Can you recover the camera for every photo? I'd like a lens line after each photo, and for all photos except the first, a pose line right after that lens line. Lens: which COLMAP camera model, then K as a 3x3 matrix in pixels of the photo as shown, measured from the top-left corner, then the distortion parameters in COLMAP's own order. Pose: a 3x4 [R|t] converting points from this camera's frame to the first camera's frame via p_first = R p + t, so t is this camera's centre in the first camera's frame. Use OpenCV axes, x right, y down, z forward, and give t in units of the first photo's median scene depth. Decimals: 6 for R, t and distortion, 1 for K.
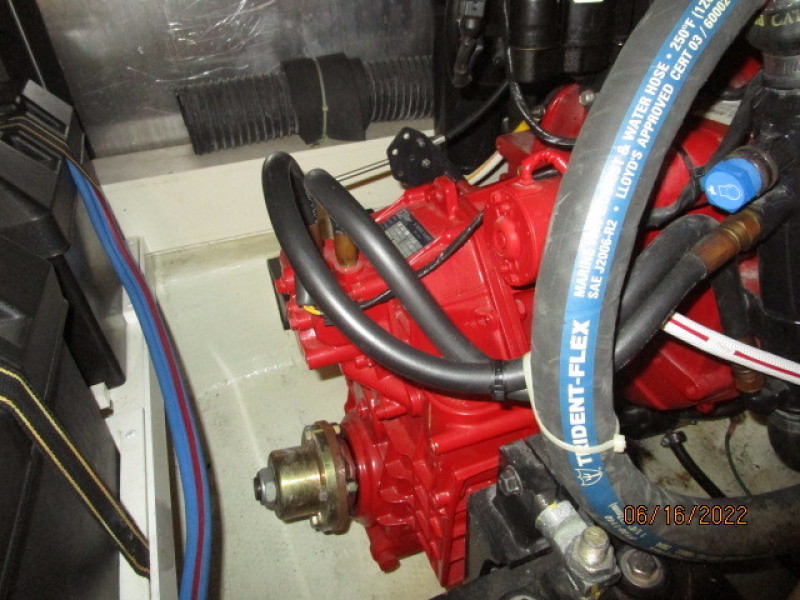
lens RADIAL K [[565.9, 0, 400.0], [0, 565.9, 300.0], [0, 0, 1]] dist [-0.031600, 0.009717]
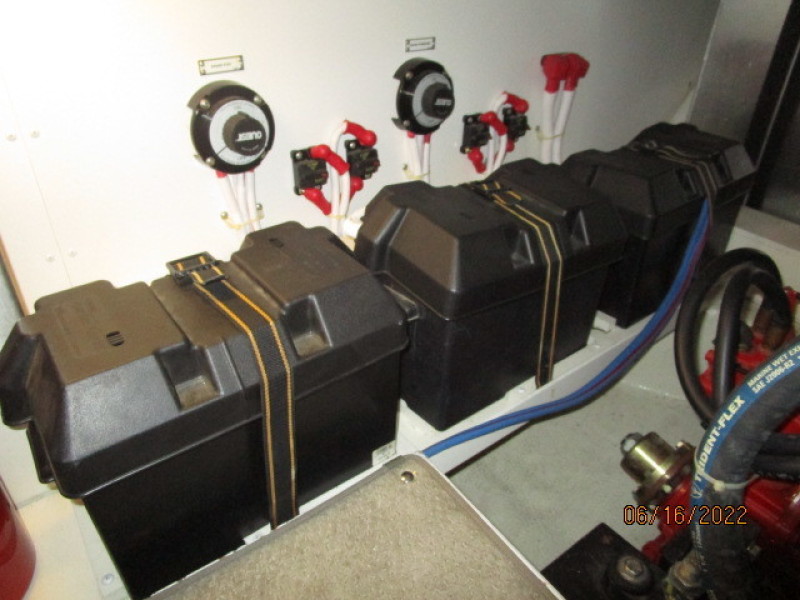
lens RADIAL K [[565.9, 0, 400.0], [0, 565.9, 300.0], [0, 0, 1]] dist [-0.031600, 0.009717]
pose [[0.271757, 0.569138, -0.776035, 1.052349], [-0.594033, 0.733631, 0.330017, -0.111721], [0.757148, 0.371306, 0.537456, -0.701961]]
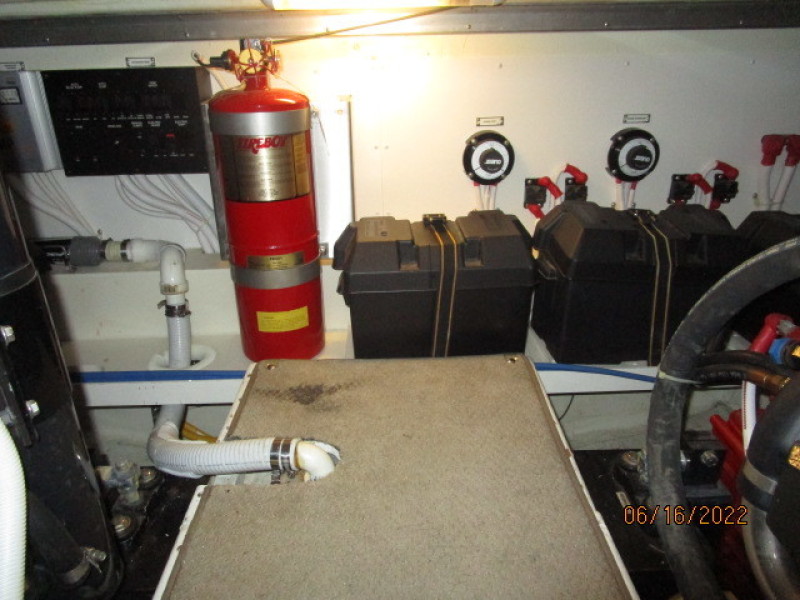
lens RADIAL K [[565.9, 0, 400.0], [0, 565.9, 300.0], [0, 0, 1]] dist [-0.031600, 0.009717]
pose [[-0.326039, 0.456034, -0.828089, 2.644692], [-0.527106, 0.639459, 0.559689, -0.730670], [0.784766, 0.618971, 0.031890, -0.203766]]
